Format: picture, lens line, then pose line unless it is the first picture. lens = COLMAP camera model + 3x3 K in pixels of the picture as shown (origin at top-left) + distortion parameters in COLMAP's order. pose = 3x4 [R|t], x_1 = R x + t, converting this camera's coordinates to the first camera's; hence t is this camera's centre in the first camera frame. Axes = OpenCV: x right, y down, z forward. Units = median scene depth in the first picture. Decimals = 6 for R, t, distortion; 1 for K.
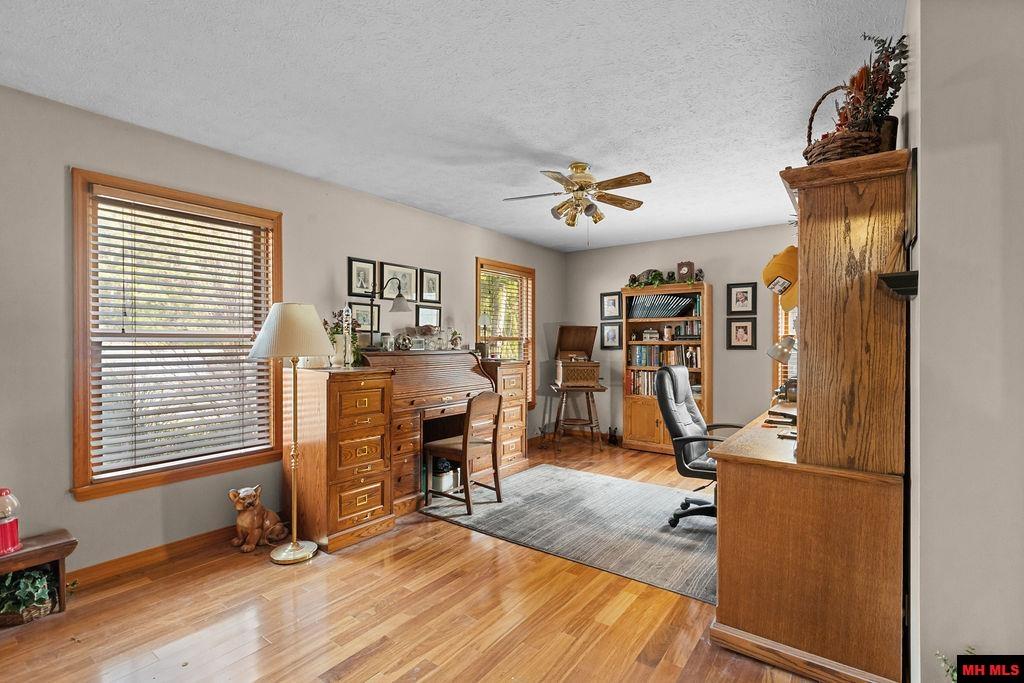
lens RADIAL K [[476.4, 0, 513.4], [0, 476.4, 343.3], [0, 0, 1]] dist [-0.002944, 0.000558]
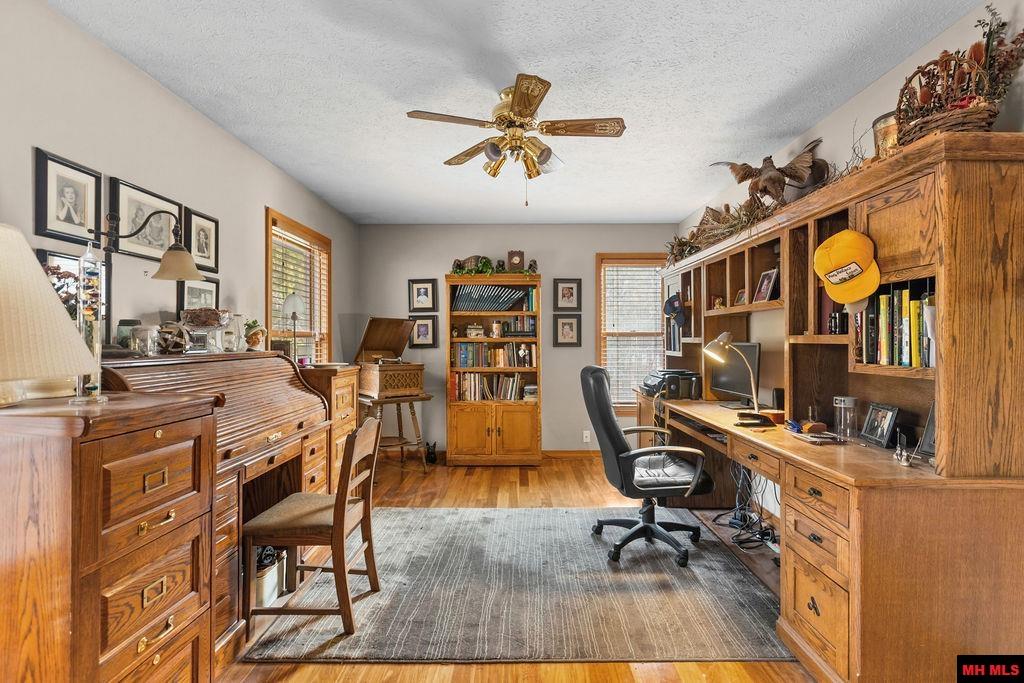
lens RADIAL K [[476.4, 0, 512.7], [0, 476.4, 339.0], [0, 0, 1]] dist [-0.002944, 0.000558]
pose [[0.798574, 0.000250, 0.601897, -0.229578], [0.002660, 0.999989, -0.003945, 0.001197], [-0.601891, 0.004752, 0.798564, 0.332697]]
